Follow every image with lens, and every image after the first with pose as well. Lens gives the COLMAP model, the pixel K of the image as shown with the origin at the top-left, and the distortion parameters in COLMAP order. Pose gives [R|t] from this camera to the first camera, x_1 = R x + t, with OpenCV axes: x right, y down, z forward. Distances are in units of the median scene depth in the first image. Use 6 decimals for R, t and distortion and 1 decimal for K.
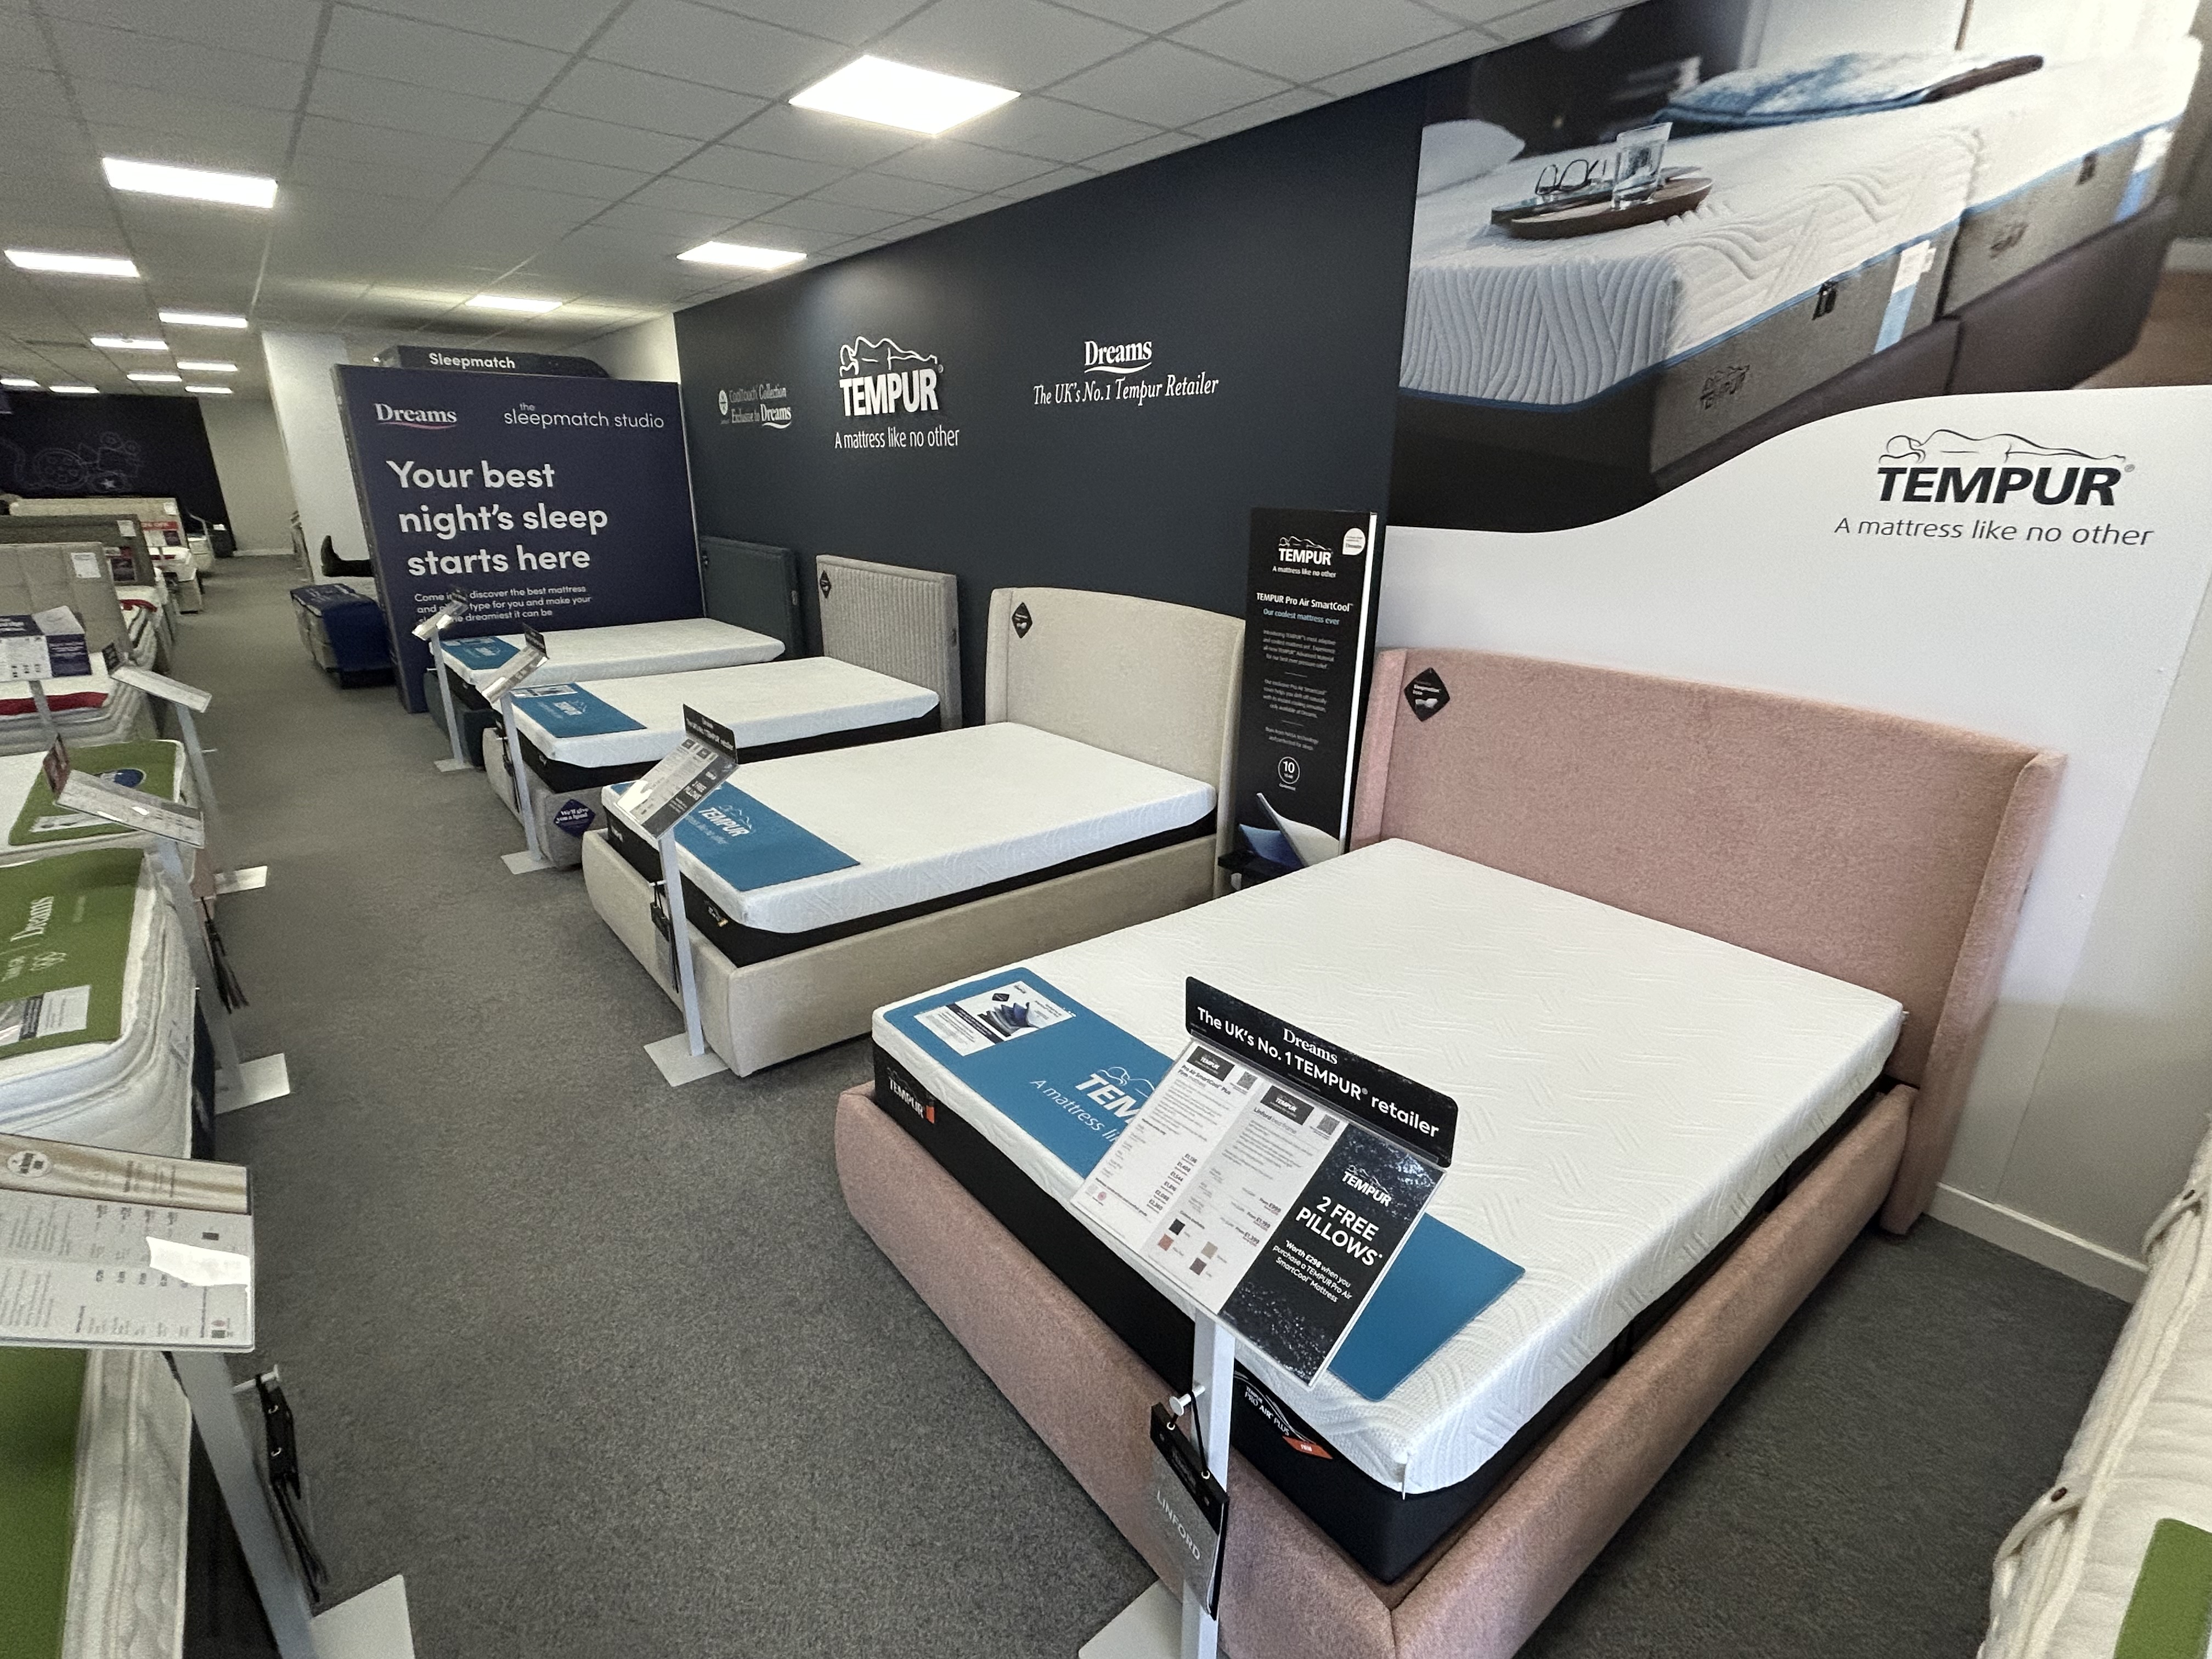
lens RADIAL K [[1050.8, 0, 1100.0], [0, 1050.8, 835.7], [0, 0, 1]] dist [-0.003693, 0.002296]
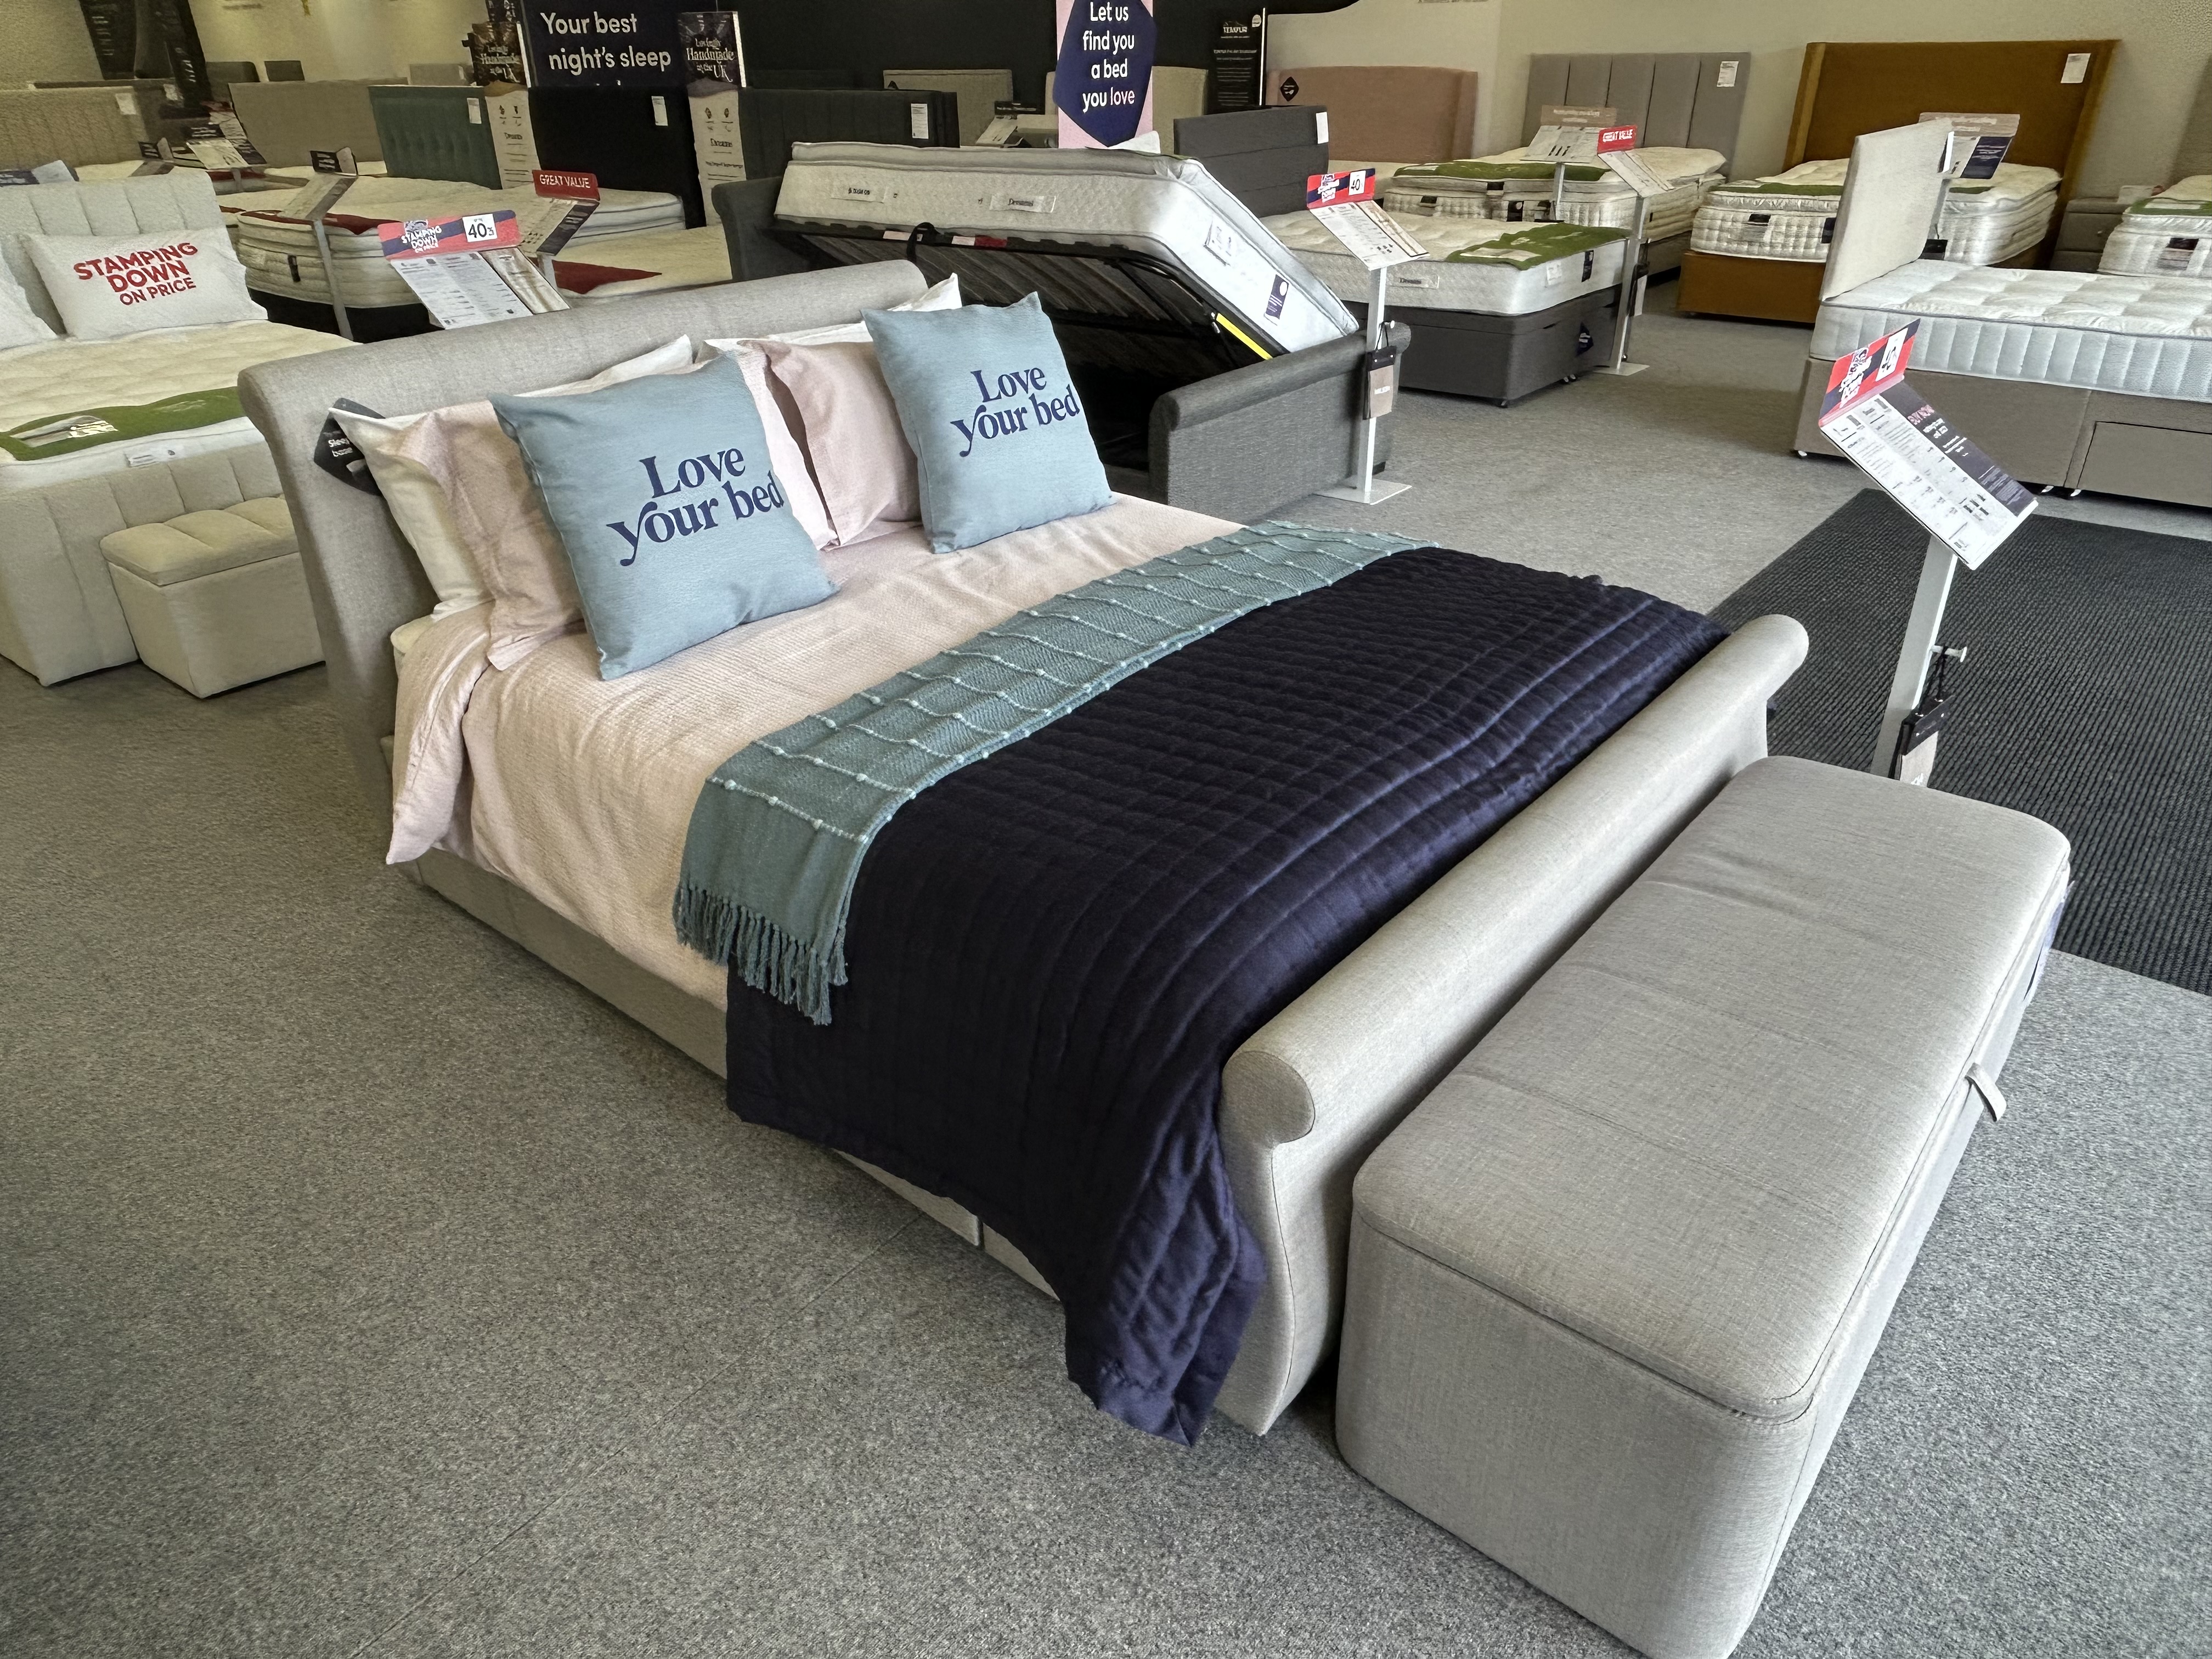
lens RADIAL K [[1447.5, 0, 1102.0], [0, 1447.5, 826.8], [0, 0, 1]] dist [-0.008792, 0.005706]
pose [[0.978579, -0.122825, 0.165216, -1.016911], [0.094028, 0.980588, 0.172062, 1.074769], [-0.183142, -0.152842, 0.971132, -2.819249]]
